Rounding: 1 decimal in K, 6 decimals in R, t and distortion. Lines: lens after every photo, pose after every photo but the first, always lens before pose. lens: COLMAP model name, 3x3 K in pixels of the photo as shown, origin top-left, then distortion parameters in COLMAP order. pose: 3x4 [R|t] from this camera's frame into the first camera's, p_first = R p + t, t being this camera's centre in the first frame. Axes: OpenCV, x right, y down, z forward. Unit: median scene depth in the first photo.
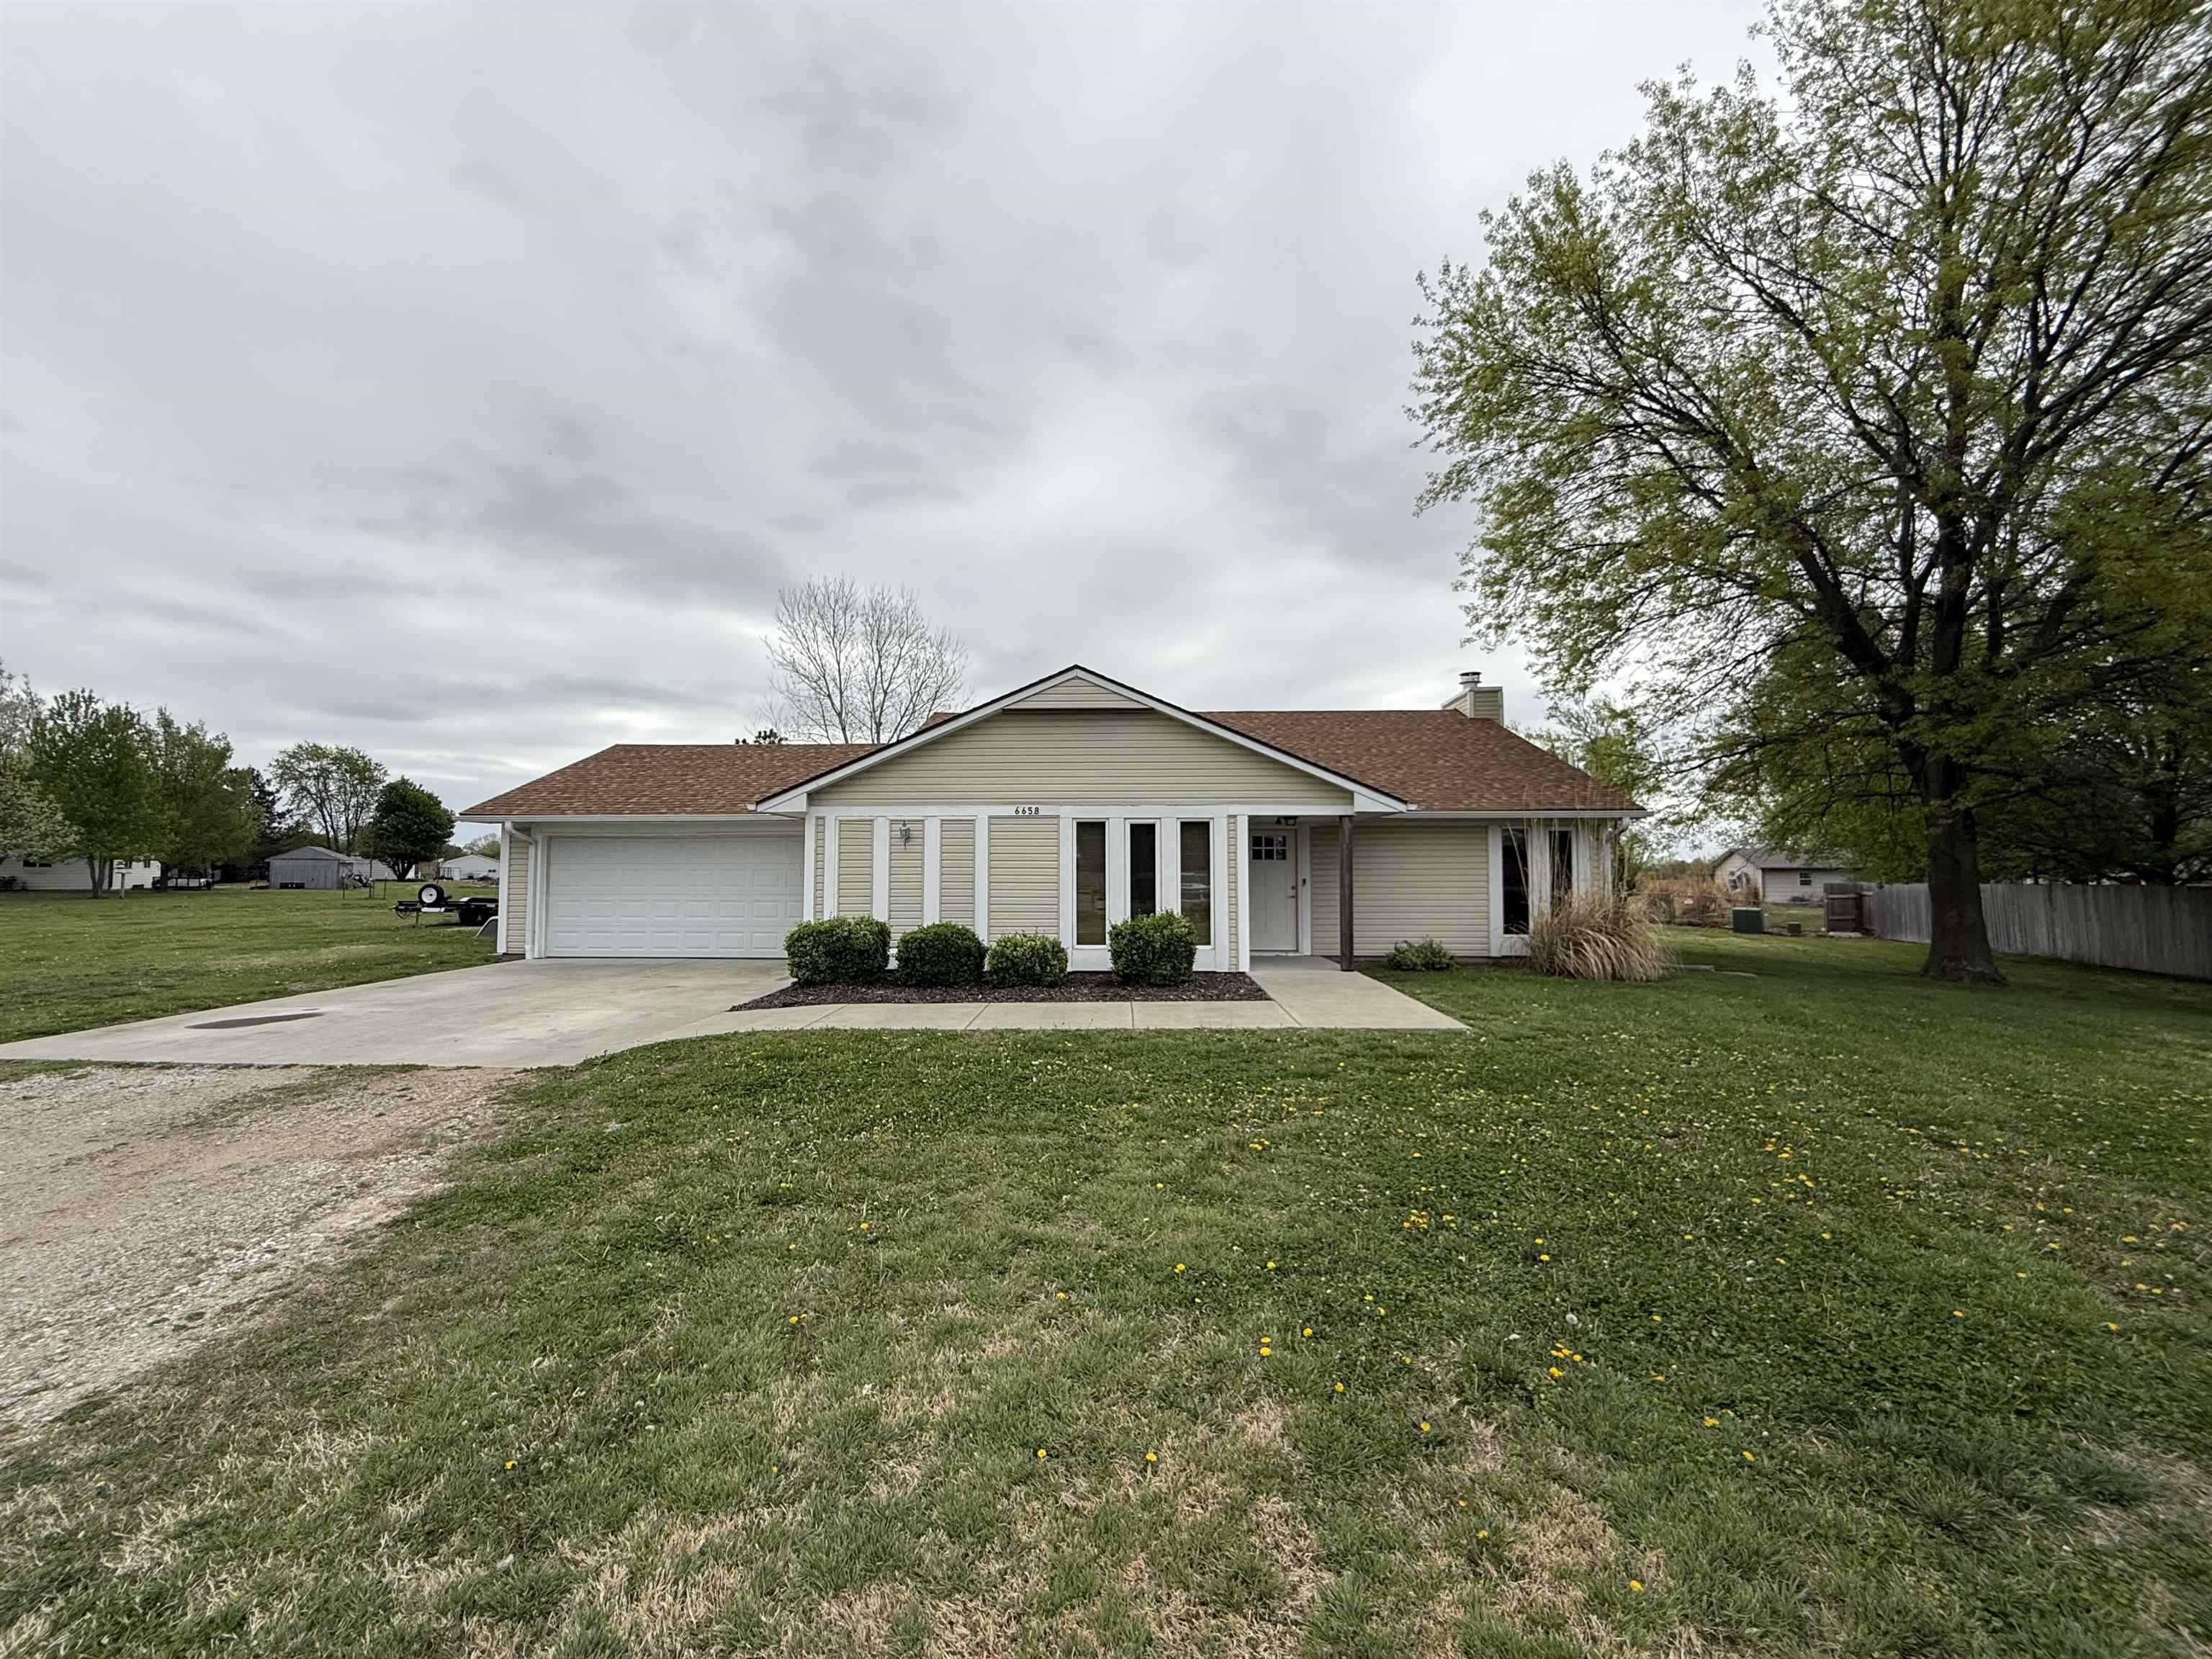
lens RADIAL K [[883.5, 0, 1084.0], [0, 883.5, 821.6], [0, 0, 1]] dist [0.002400, 0.000893]
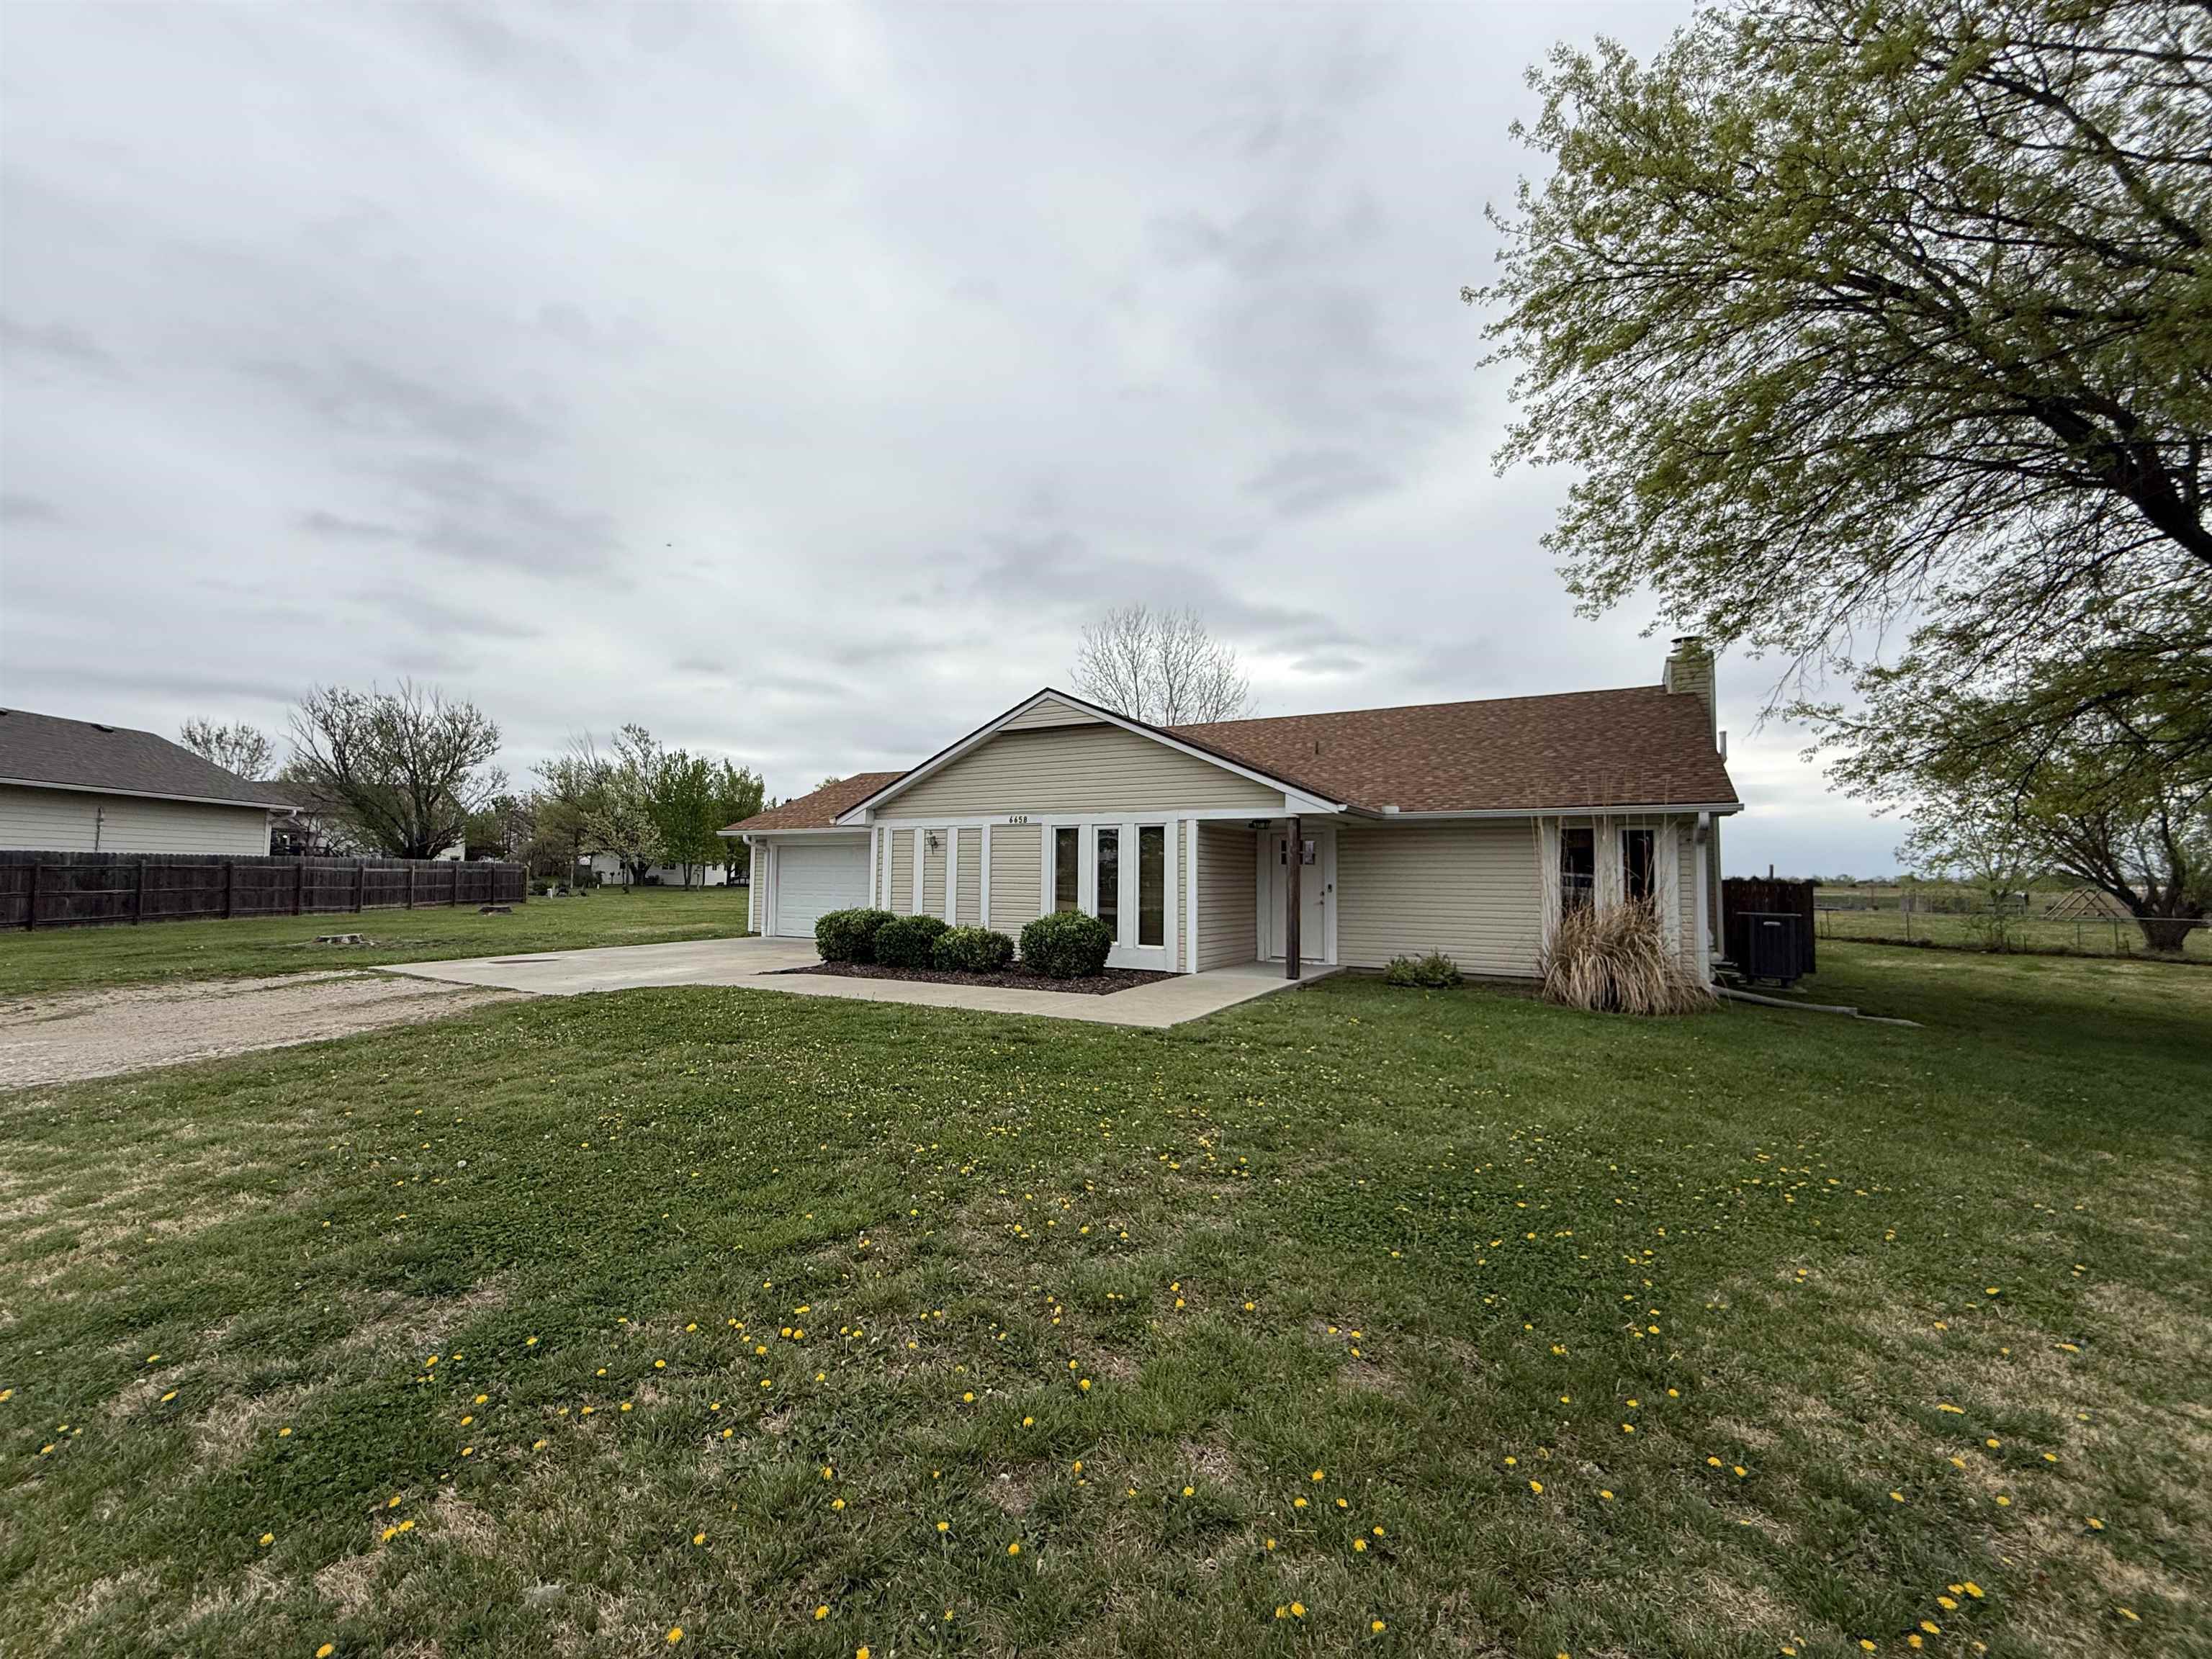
lens RADIAL K [[883.5, 0, 1094.4], [0, 883.5, 829.8], [0, 0, 1]] dist [0.002400, 0.000893]
pose [[0.889728, -0.016163, -0.456205, 0.541527], [0.016292, 0.999861, -0.003650, 0.006191], [0.456200, -0.004185, 0.889867, 0.031670]]
